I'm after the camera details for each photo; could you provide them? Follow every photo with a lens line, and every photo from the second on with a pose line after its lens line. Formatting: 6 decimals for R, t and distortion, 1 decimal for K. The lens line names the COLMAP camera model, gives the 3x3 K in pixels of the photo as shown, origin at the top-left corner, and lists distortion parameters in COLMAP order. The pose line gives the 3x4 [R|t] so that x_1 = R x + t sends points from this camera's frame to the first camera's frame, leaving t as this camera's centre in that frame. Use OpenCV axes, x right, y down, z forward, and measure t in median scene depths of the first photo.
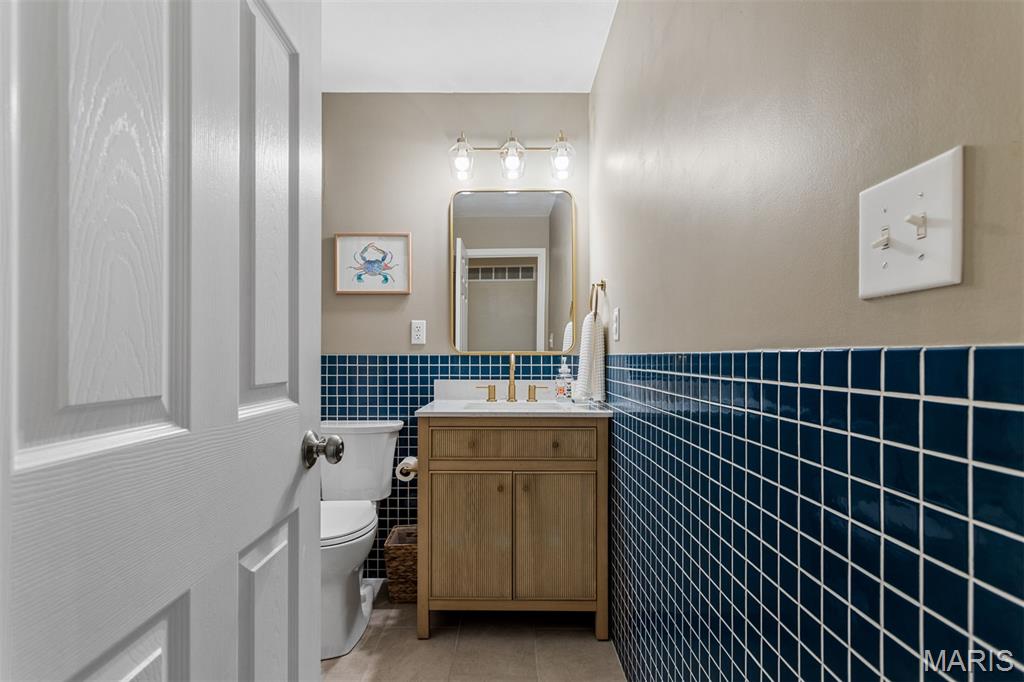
lens RADIAL K [[495.3, 0, 511.4], [0, 495.3, 351.2], [0, 0, 1]] dist [0.004322, 0.002874]
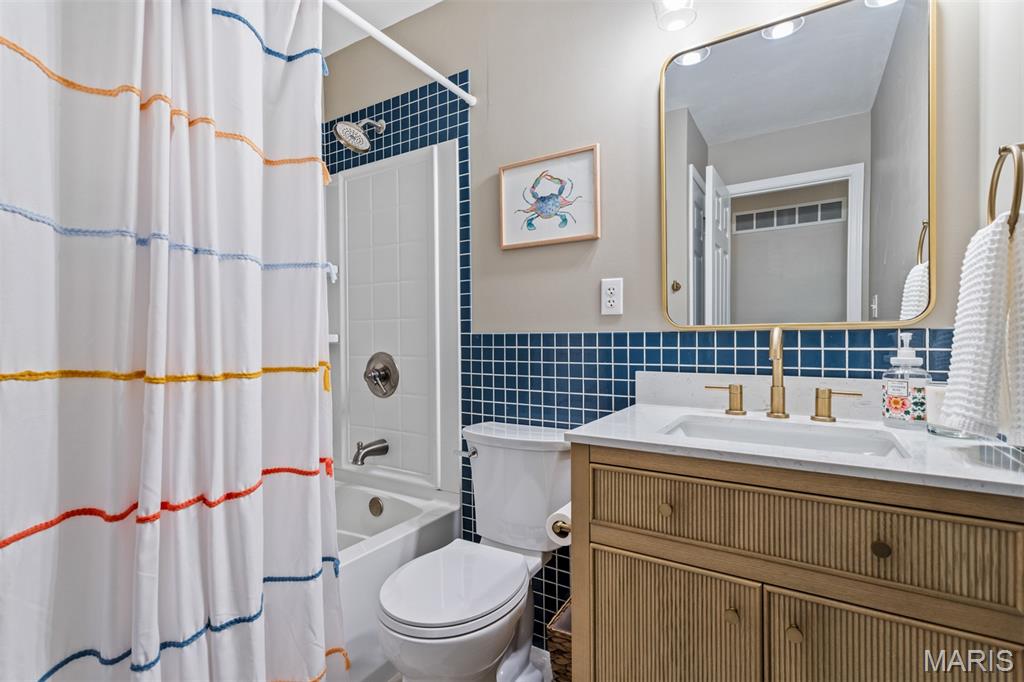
lens RADIAL K [[495.3, 0, 495.0], [0, 495.3, 340.7], [0, 0, 1]] dist [0.004322, 0.002874]
pose [[0.838627, -0.003491, -0.544695, 0.035790], [0.015998, 0.999706, 0.018224, 0.004850], [0.544471, -0.023997, 0.838436, 0.378434]]
